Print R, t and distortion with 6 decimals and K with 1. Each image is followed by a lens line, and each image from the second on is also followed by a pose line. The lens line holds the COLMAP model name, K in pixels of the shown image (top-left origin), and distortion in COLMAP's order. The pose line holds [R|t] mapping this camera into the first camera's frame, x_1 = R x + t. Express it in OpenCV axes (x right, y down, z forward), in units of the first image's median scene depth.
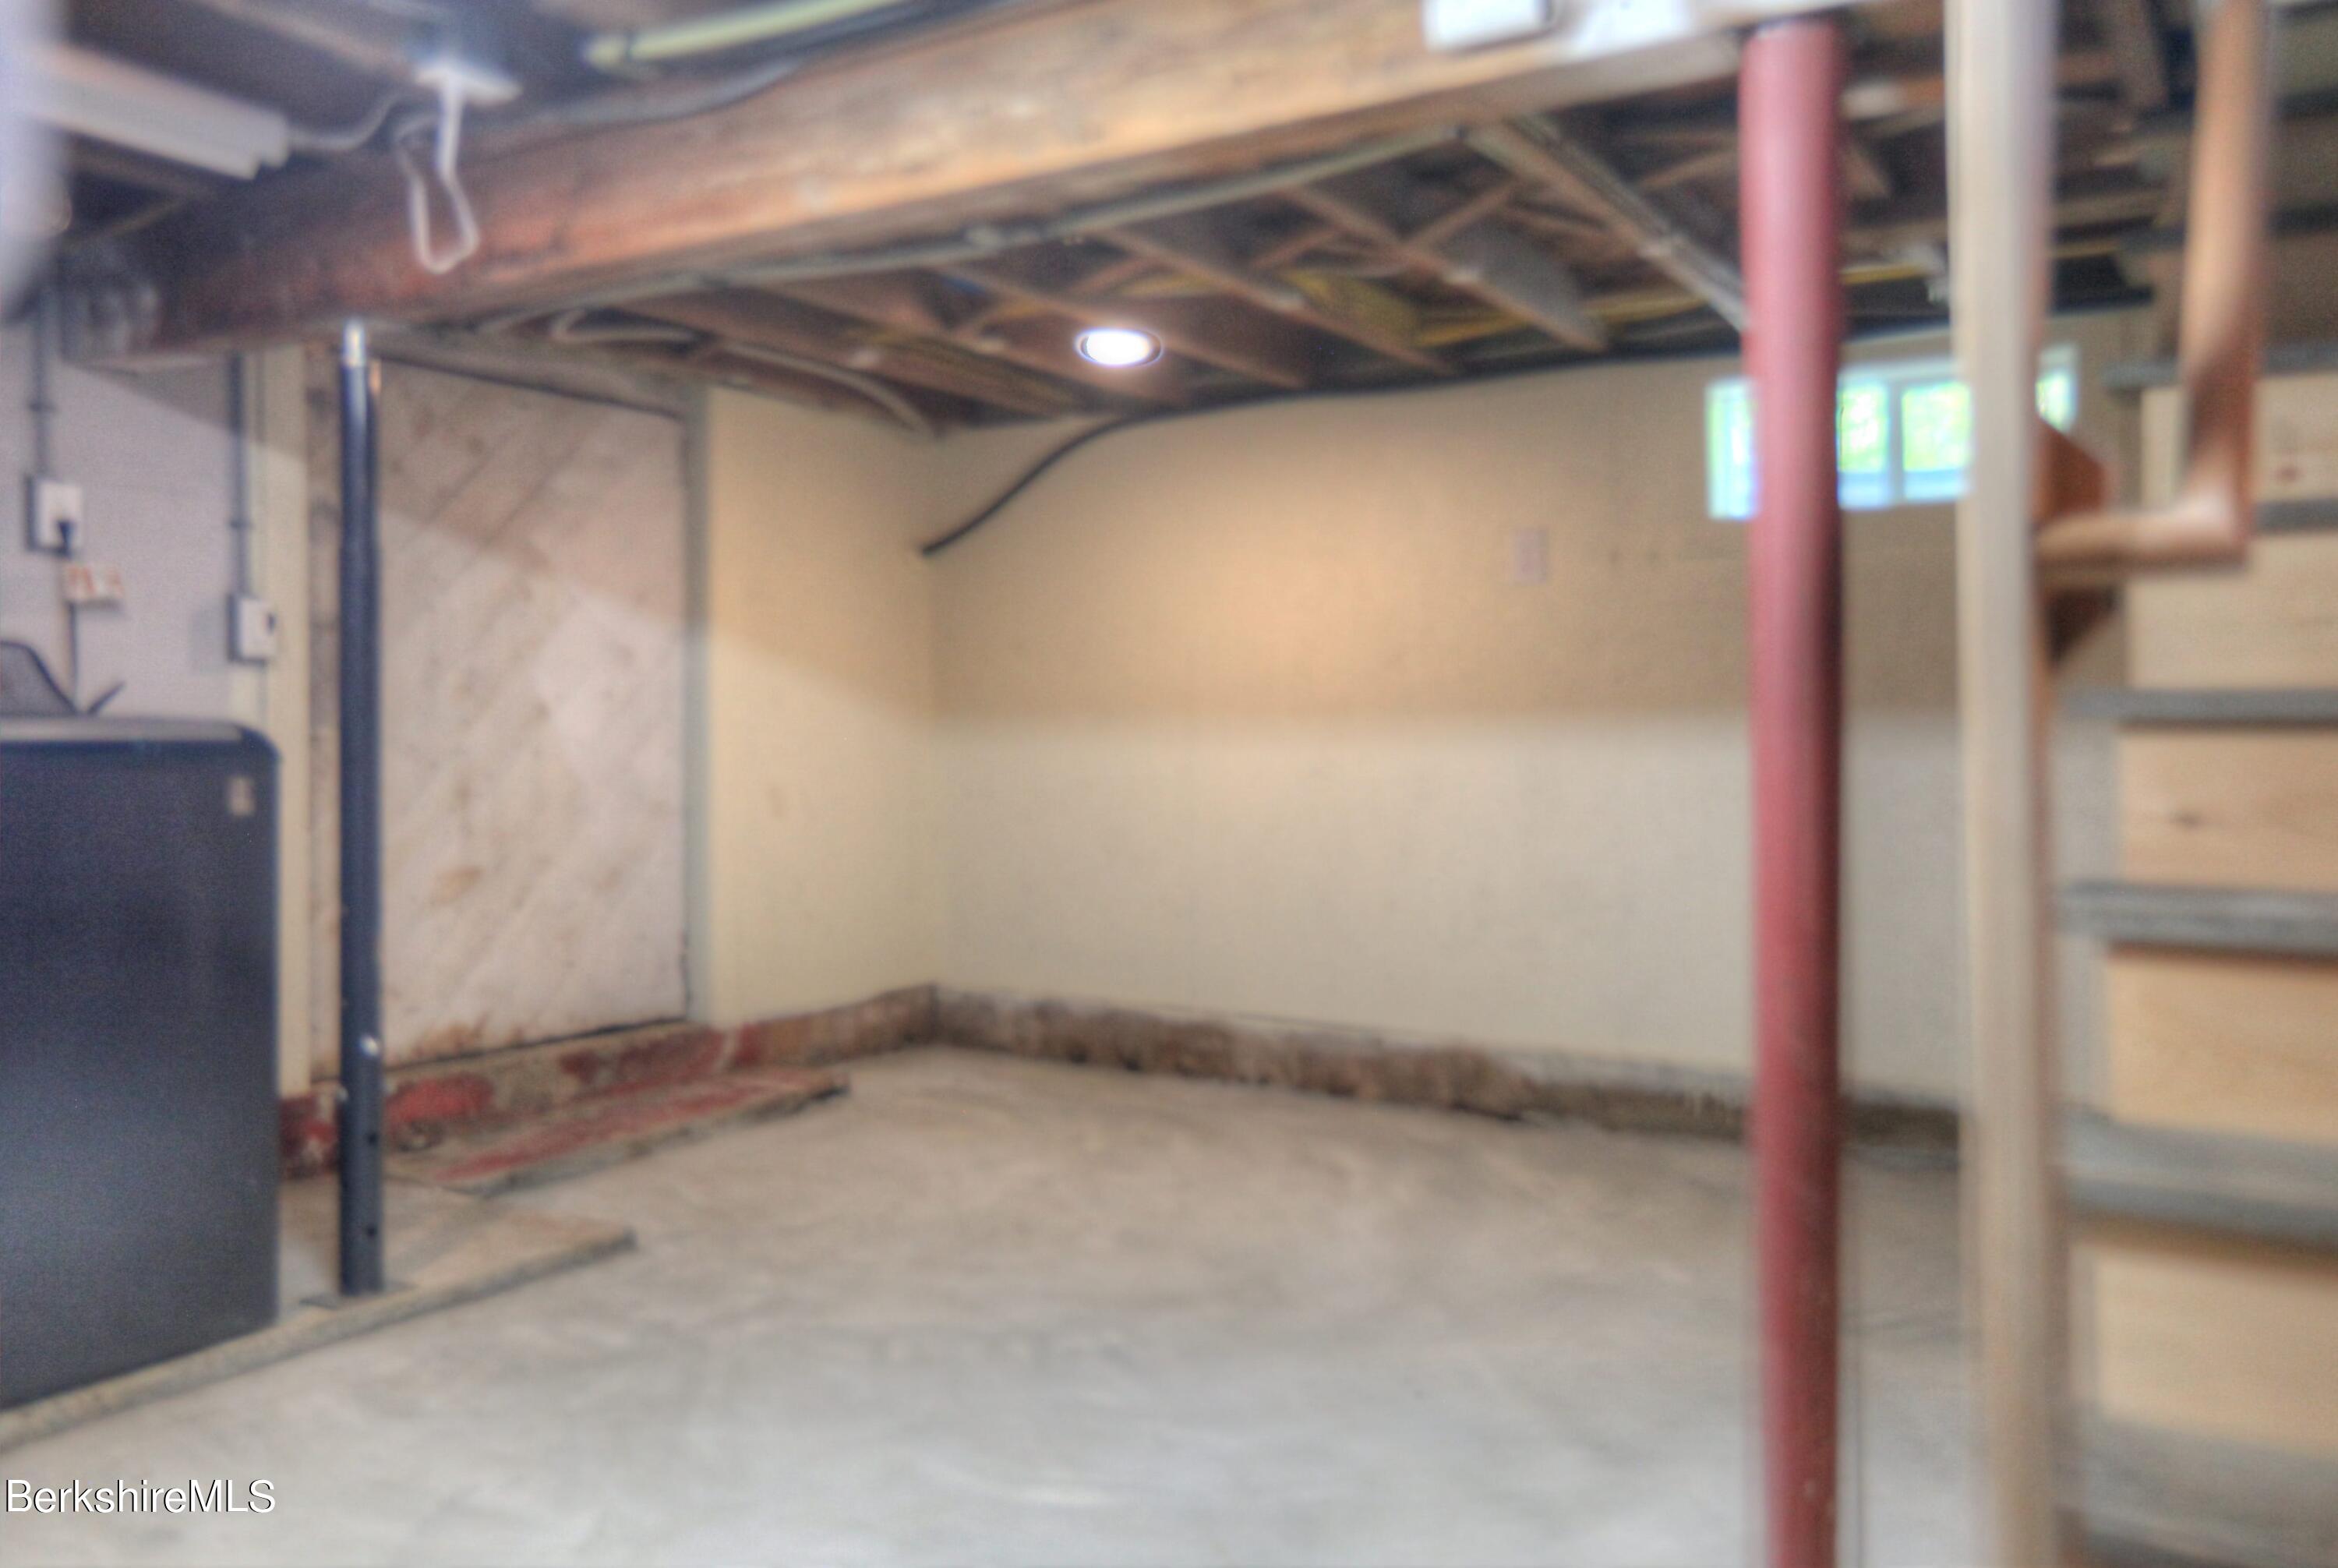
lens RADIAL K [[1858.1, 0, 1141.0], [0, 1858.1, 739.9], [0, 0, 1]] dist [0.015803, 0.033483]
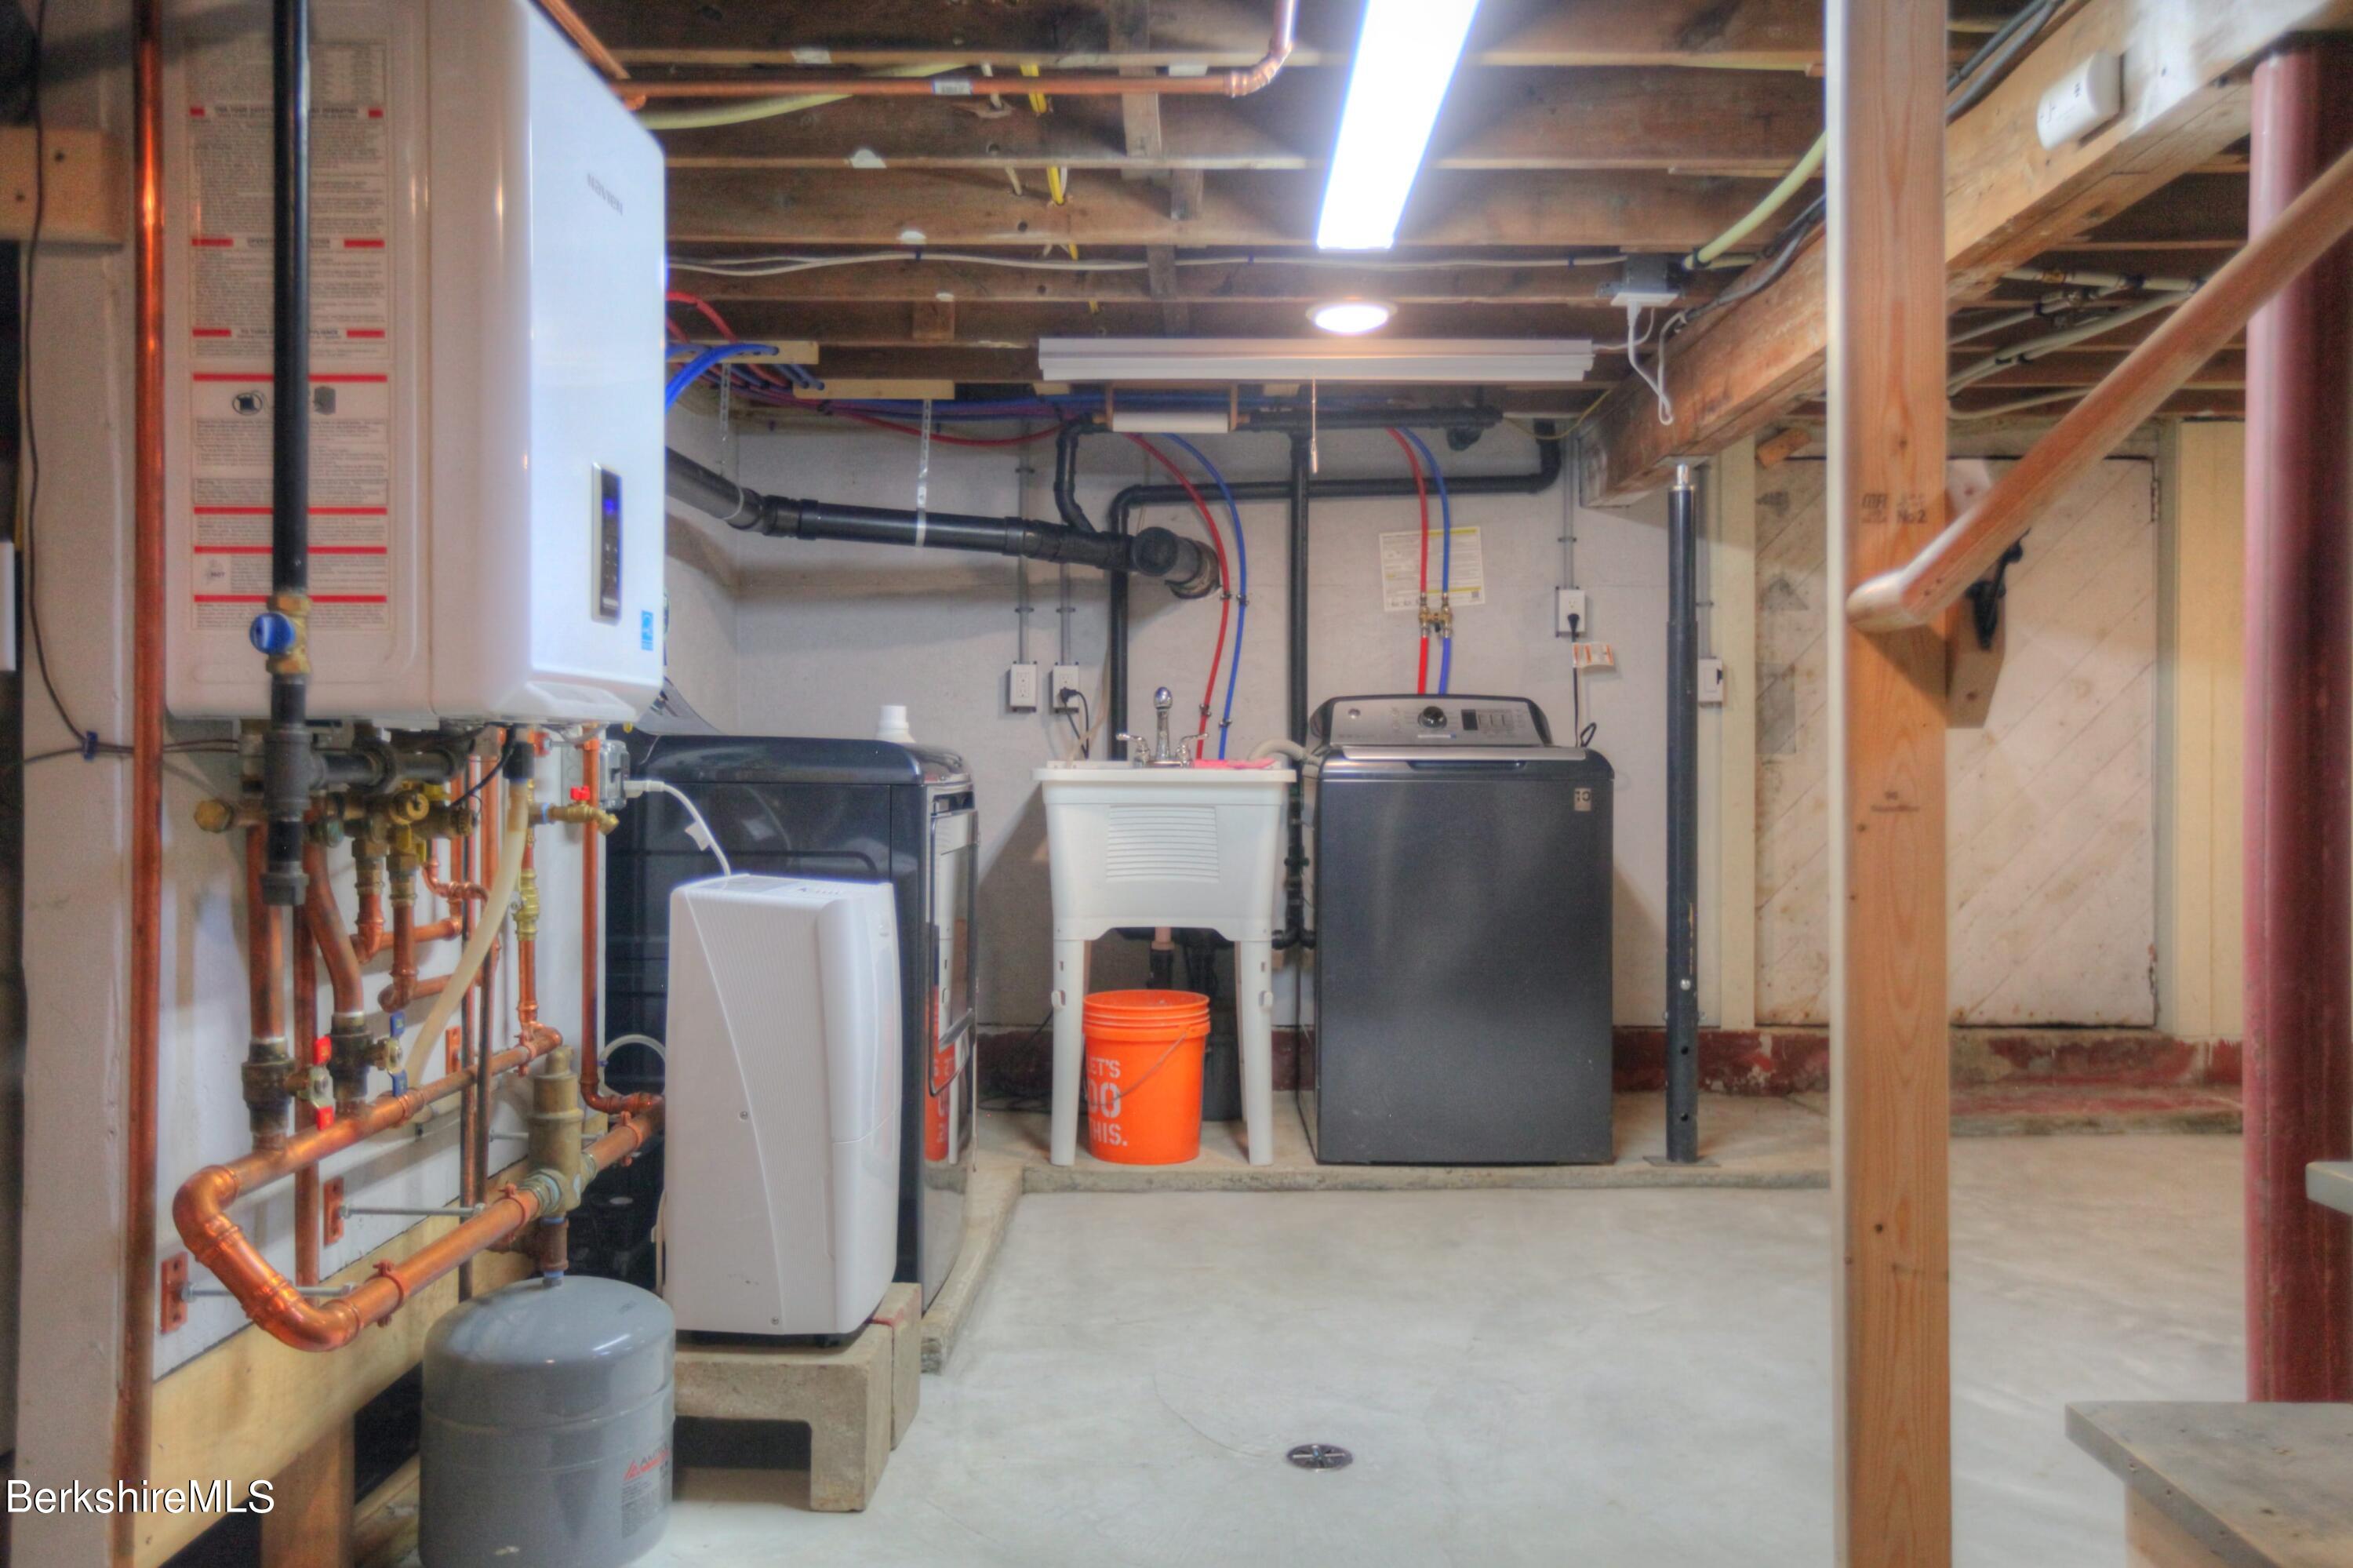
lens RADIAL K [[1870.1, 0, 1164.9], [0, 1870.1, 777.8], [0, 0, 1]] dist [0.015803, 0.033483]
pose [[0.520911, 0.004596, -0.853599, 0.417497], [-0.002155, 0.999989, 0.004068, 0.005320], [0.853608, -0.000279, 0.520915, -0.036726]]
